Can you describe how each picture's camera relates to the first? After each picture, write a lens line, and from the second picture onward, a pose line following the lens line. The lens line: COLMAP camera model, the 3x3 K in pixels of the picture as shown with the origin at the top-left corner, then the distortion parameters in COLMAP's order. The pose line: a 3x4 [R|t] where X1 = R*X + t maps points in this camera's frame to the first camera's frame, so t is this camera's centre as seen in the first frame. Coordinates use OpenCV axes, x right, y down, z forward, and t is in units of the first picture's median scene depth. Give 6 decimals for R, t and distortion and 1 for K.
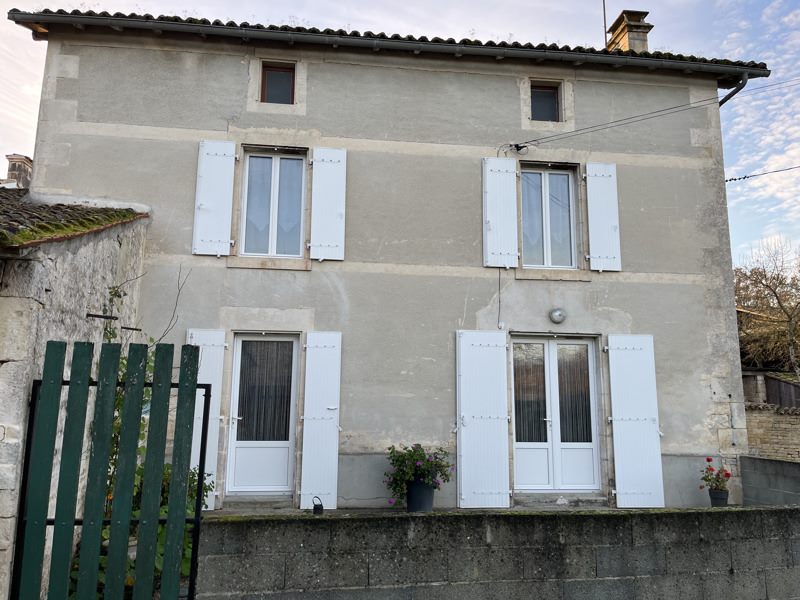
lens RADIAL K [[618.3, 0, 400.0], [0, 618.3, 300.0], [0, 0, 1]] dist [0.093283, -0.128631]
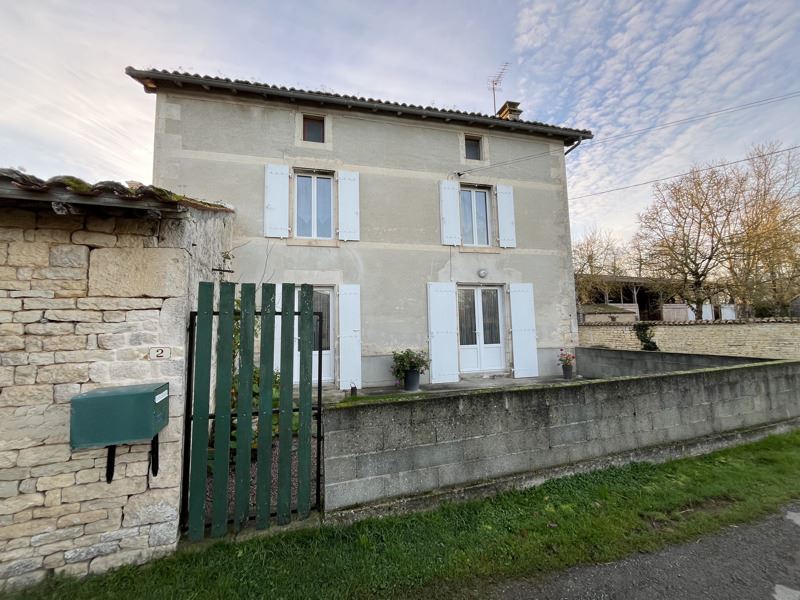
lens RADIAL K [[329.5, 0, 400.0], [0, 329.5, 300.0], [0, 0, 1]] dist [-0.002194, 0.000105]
pose [[0.991303, -0.023849, 0.129419, -0.099352], [0.013373, 0.996606, 0.081223, 0.022098], [-0.130917, -0.078786, 0.988258, 0.111381]]
